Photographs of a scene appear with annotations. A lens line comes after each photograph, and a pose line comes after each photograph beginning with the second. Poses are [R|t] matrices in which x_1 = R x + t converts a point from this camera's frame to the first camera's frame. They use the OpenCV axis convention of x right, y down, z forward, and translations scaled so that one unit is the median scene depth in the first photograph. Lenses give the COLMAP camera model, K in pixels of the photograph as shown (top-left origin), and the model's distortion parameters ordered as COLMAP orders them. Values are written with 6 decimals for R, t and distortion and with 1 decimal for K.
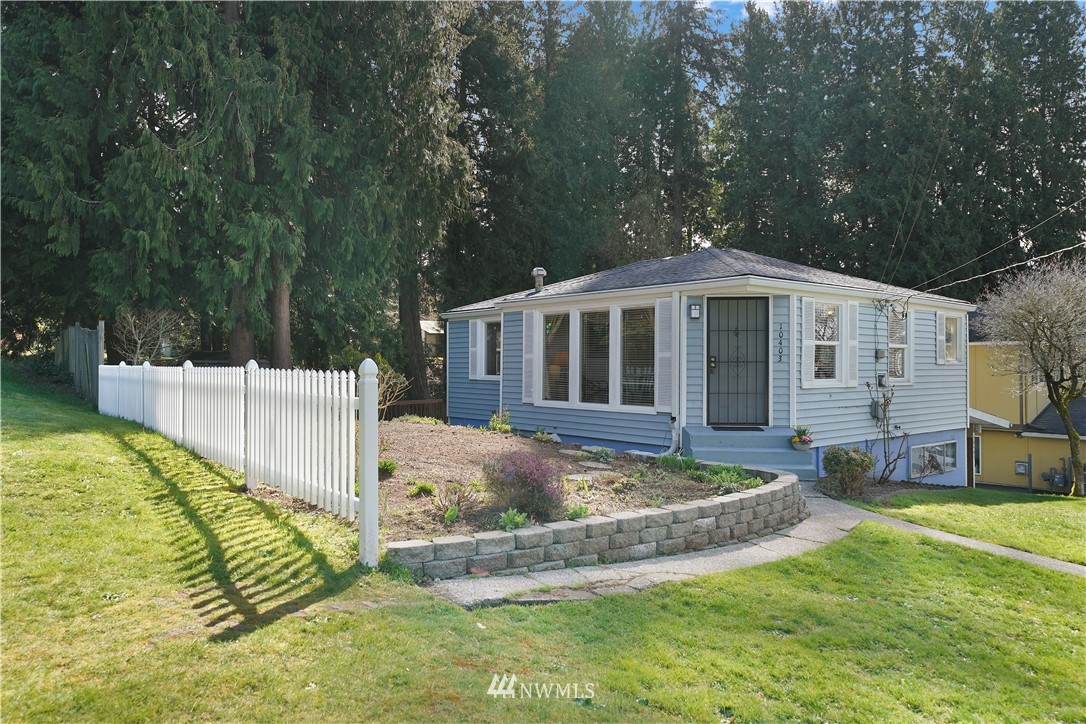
lens RADIAL K [[751.4, 0, 540.7], [0, 751.4, 356.8], [0, 0, 1]] dist [-0.004655, 0.000129]
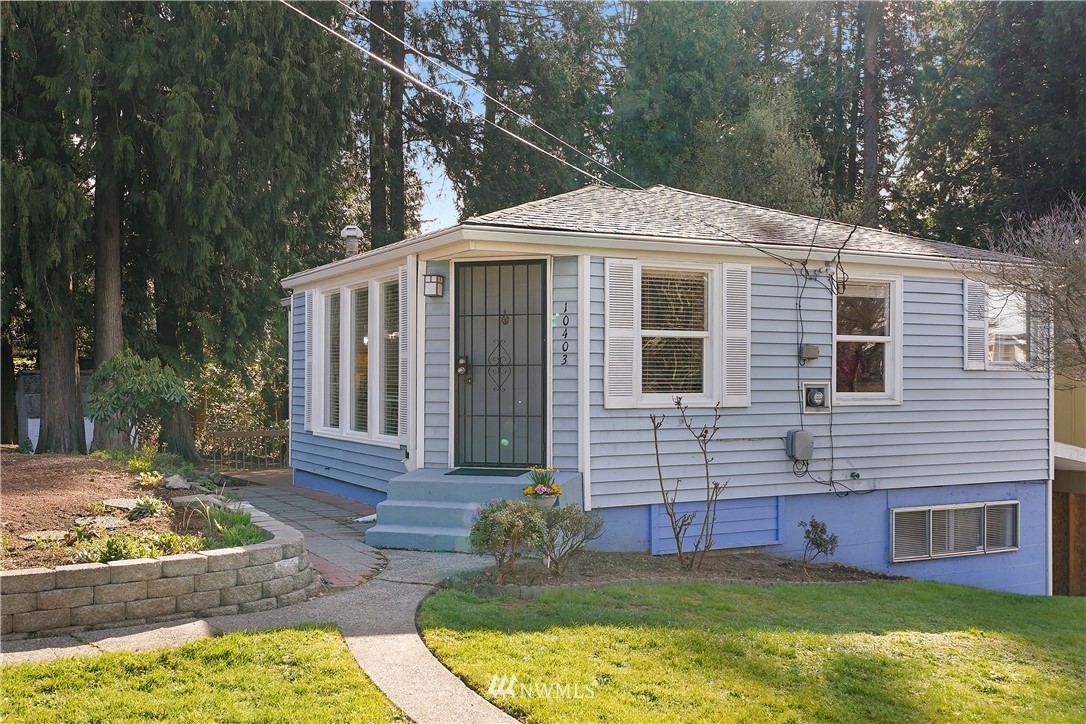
lens RADIAL K [[1120.4, 0, 544.9], [0, 1120.4, 367.6], [0, 0, 1]] dist [0.002591, 0.000000]
pose [[0.979446, -0.004154, -0.201664, 0.483869], [0.003909, 0.999991, -0.001615, 0.010399], [0.201669, 0.000793, 0.979453, 0.097644]]
